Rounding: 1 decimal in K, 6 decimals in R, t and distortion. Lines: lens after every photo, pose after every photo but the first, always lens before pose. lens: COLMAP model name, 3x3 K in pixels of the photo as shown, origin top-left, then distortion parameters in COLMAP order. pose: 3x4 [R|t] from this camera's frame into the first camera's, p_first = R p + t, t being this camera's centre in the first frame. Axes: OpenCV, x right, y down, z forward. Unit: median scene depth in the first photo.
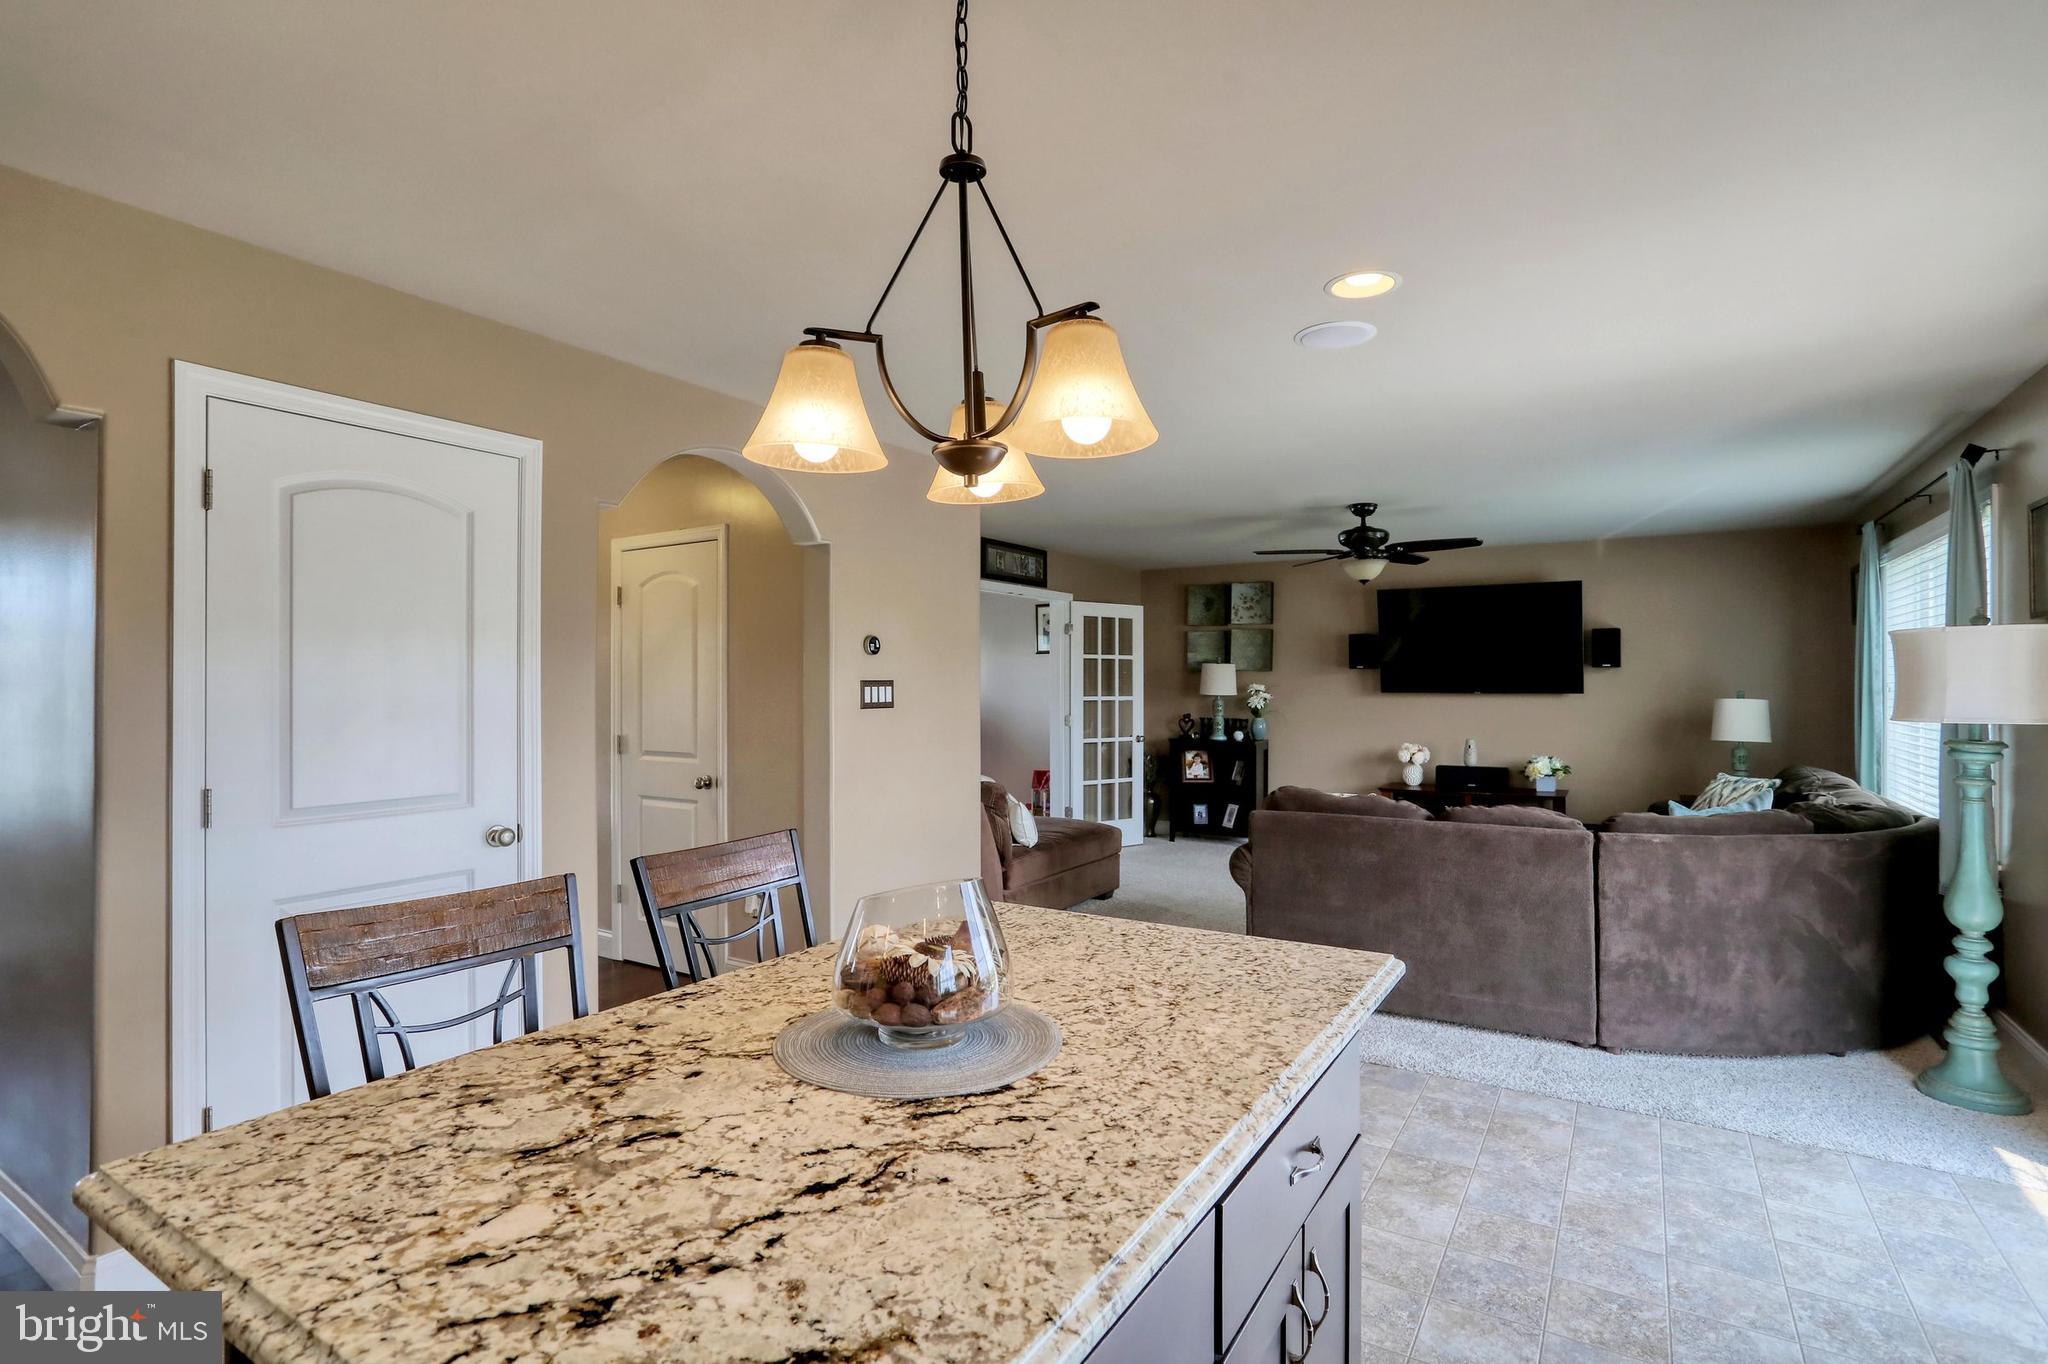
lens RADIAL K [[996.4, 0, 1027.2], [0, 996.4, 678.8], [0, 0, 1]] dist [-0.029701, 0.018175]
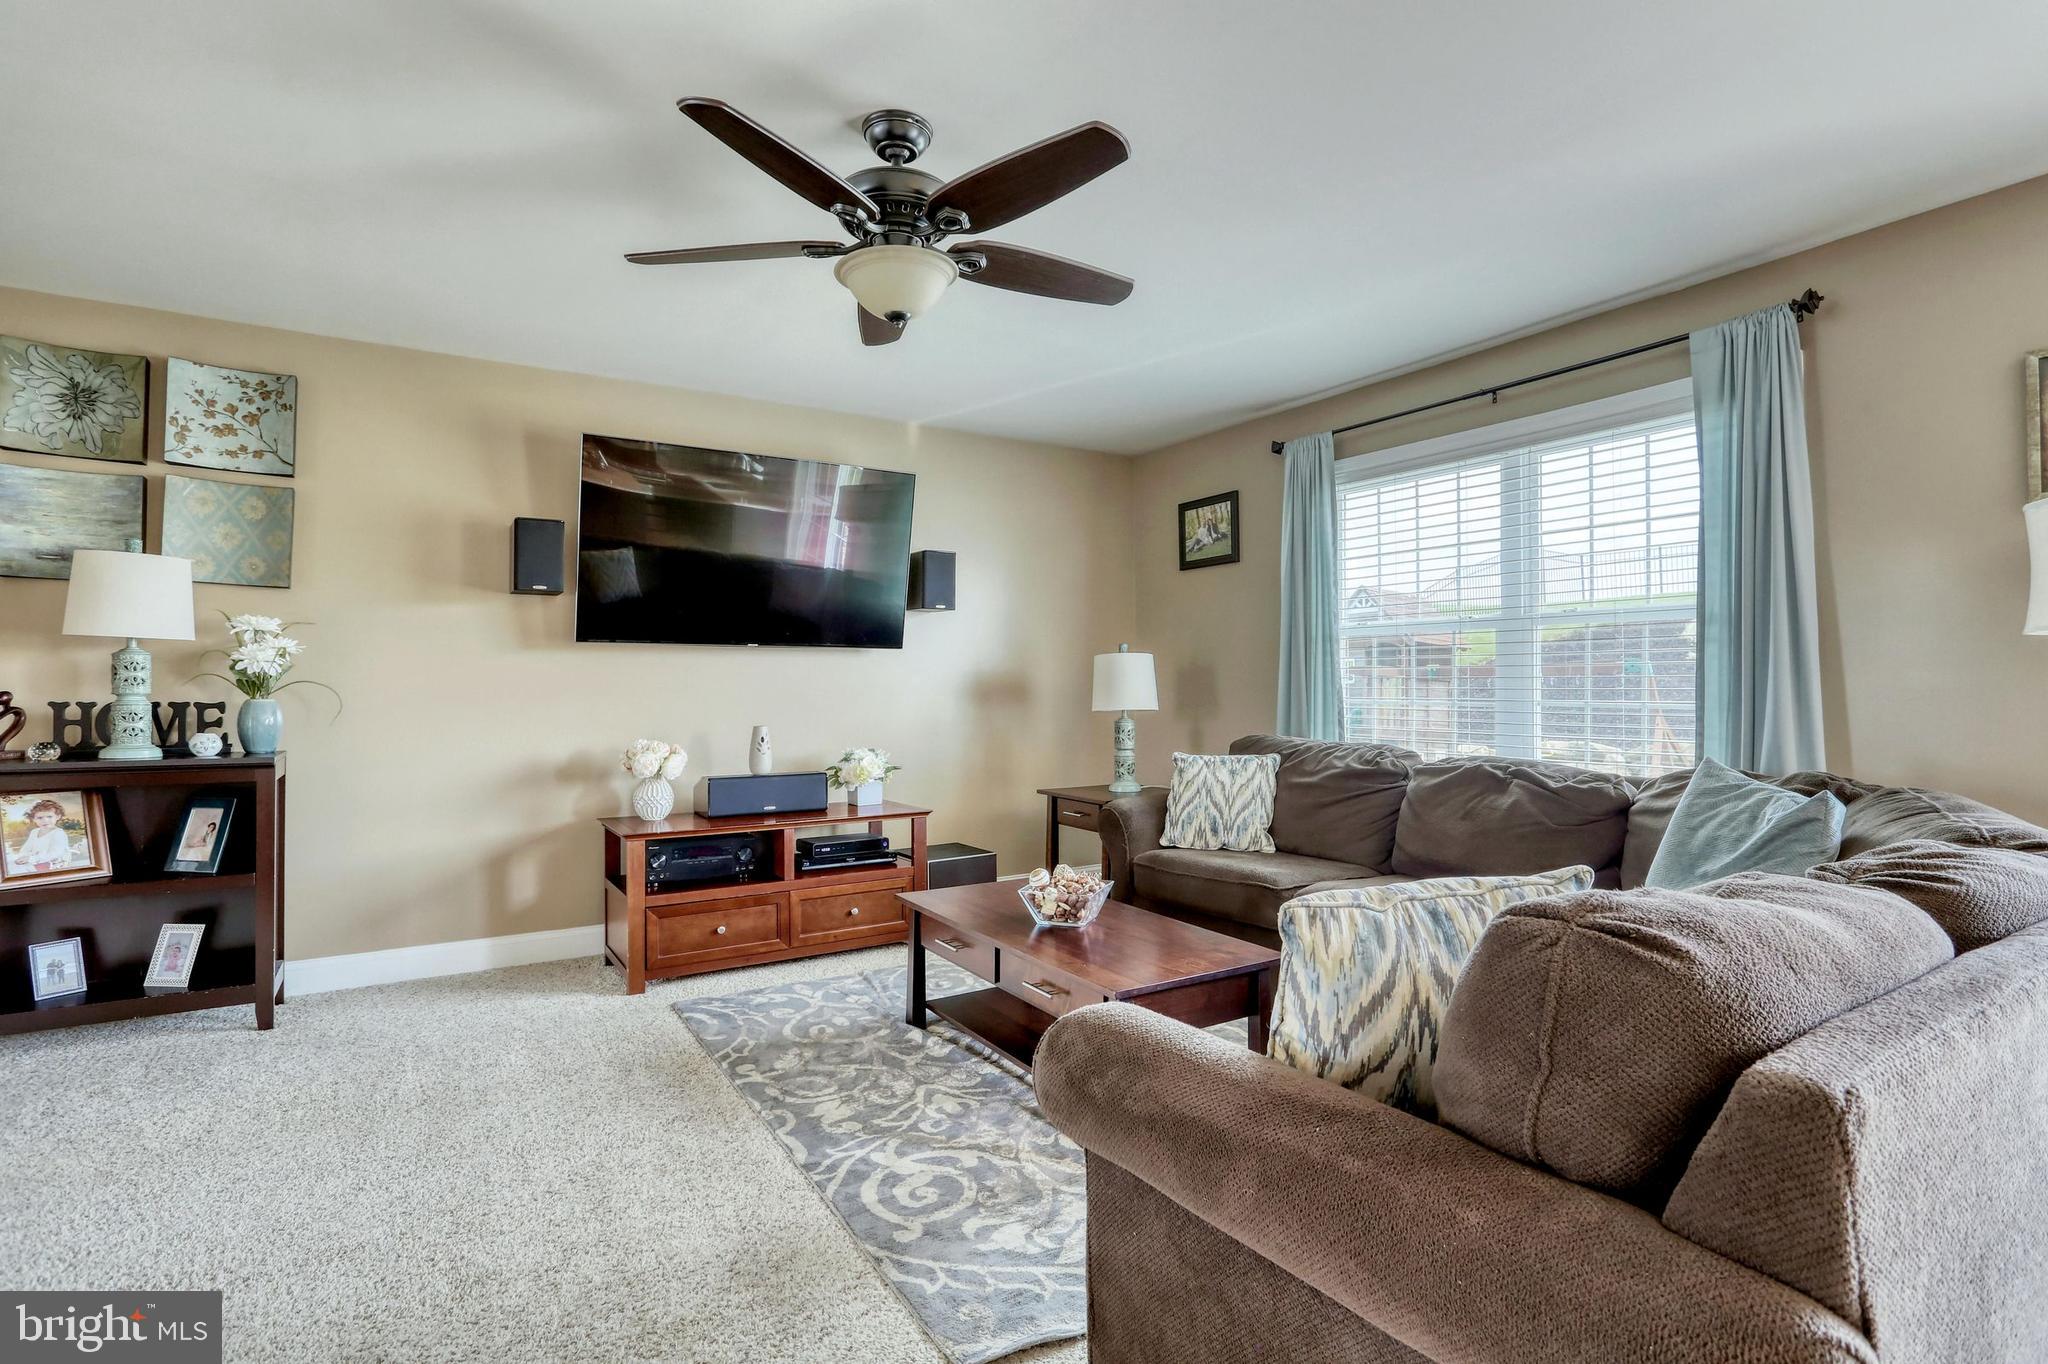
lens RADIAL K [[996.4, 0, 1025.5], [0, 996.4, 683.4], [0, 0, 1]] dist [-0.029701, 0.018175]
pose [[0.428152, 0.004811, 0.903694, 0.001252], [-0.004687, 0.999984, -0.003102, 0.032774], [-0.903695, -0.002908, 0.428168, 0.541651]]
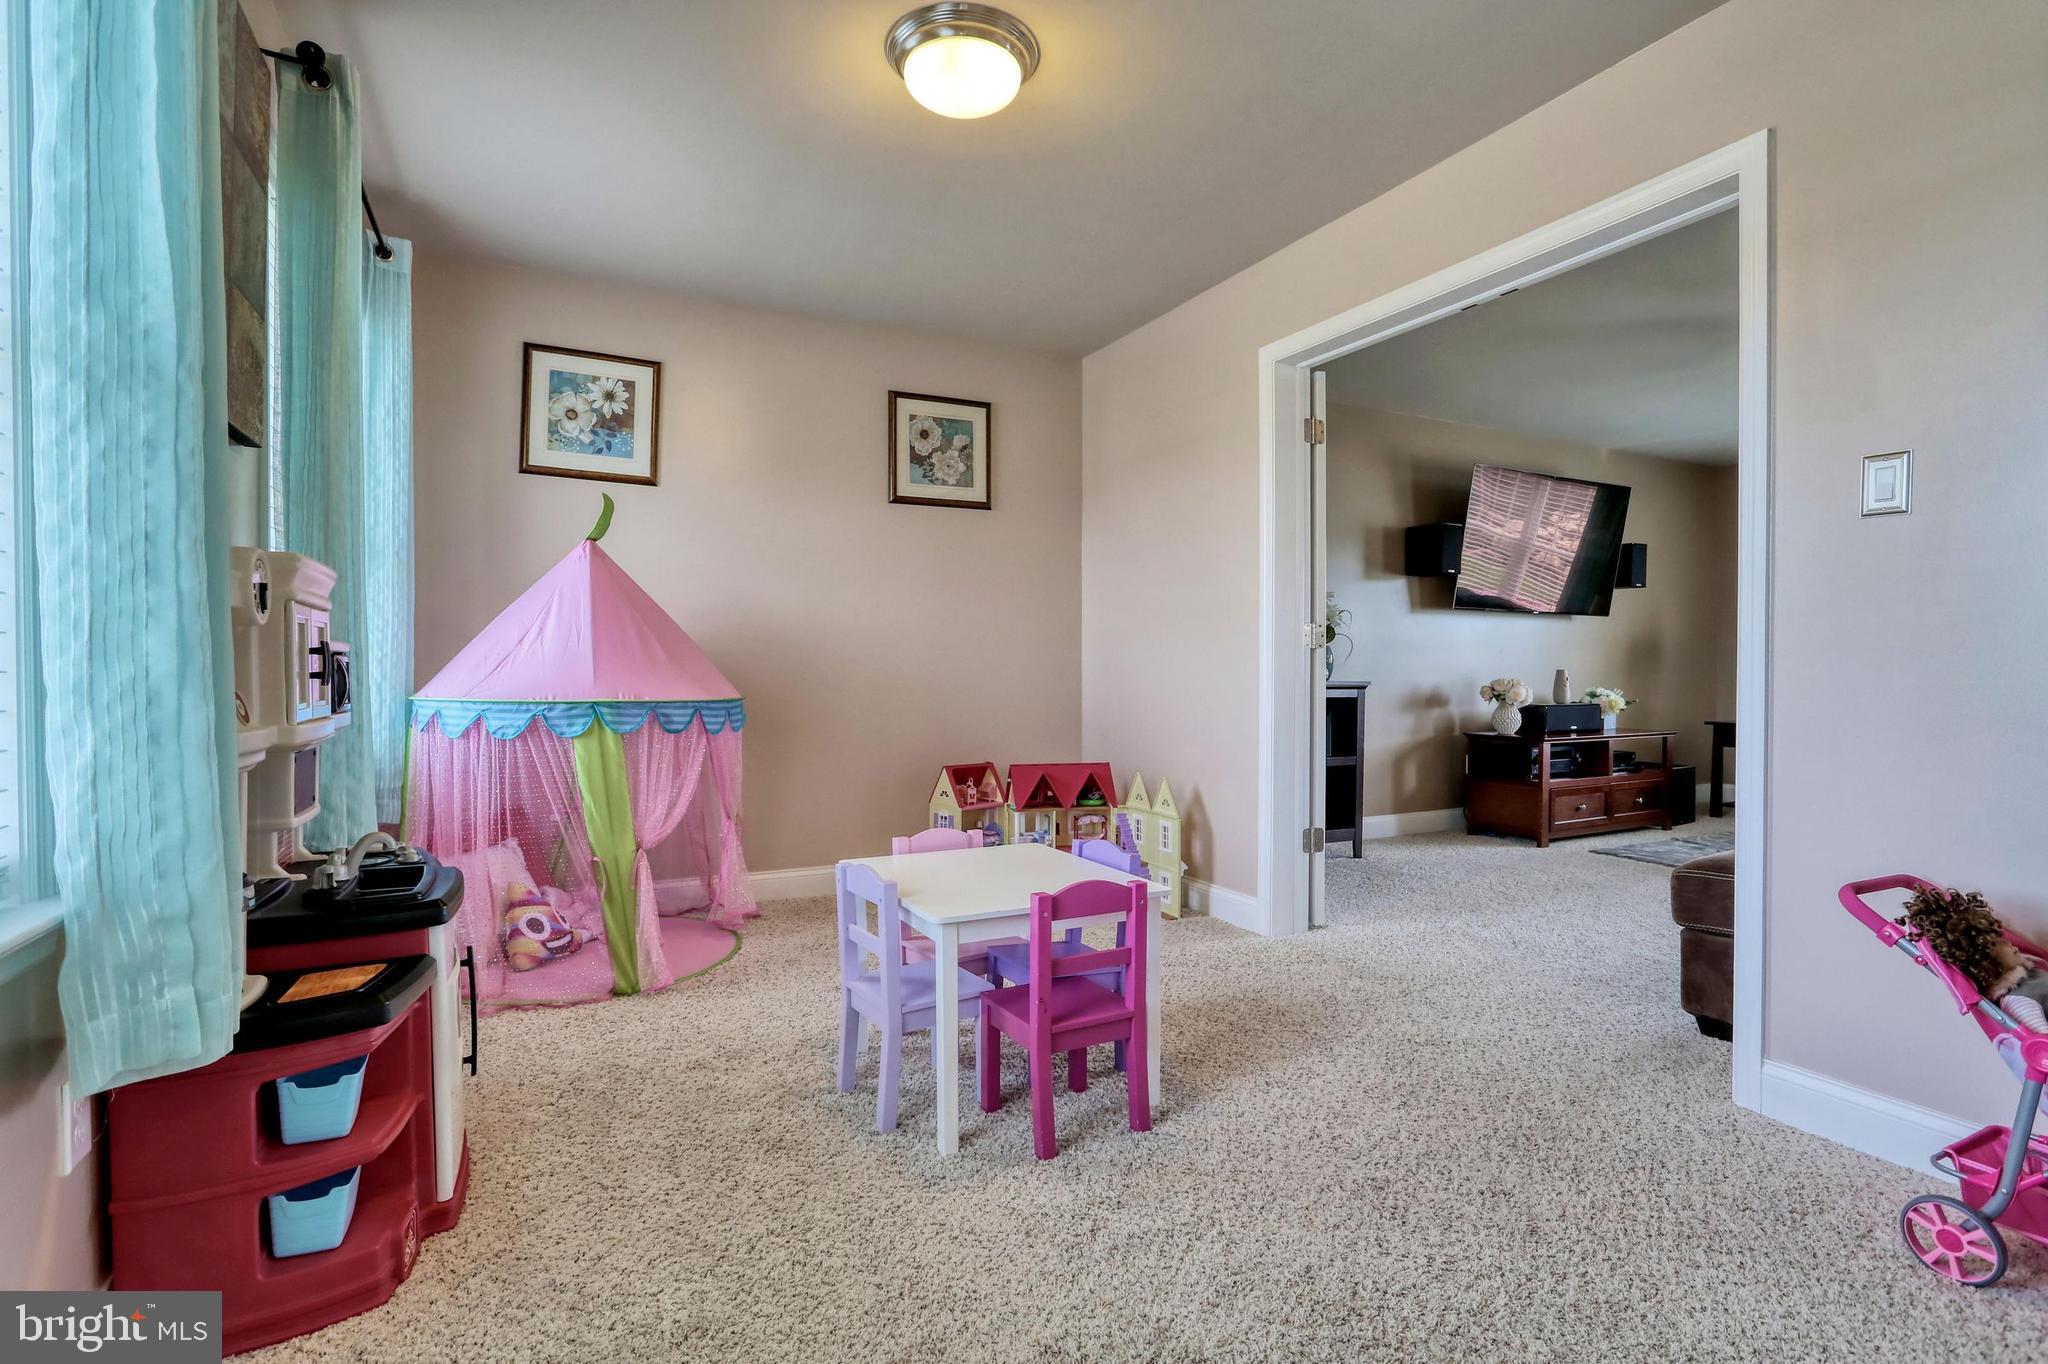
lens RADIAL K [[996.4, 0, 1025.8], [0, 996.4, 681.8], [0, 0, 1]] dist [-0.029701, 0.018175]
pose [[0.503430, -0.008828, 0.863991, -0.391865], [-0.006053, 0.999887, 0.013744, 0.053925], [-0.864015, -0.012149, 0.503320, 0.841341]]
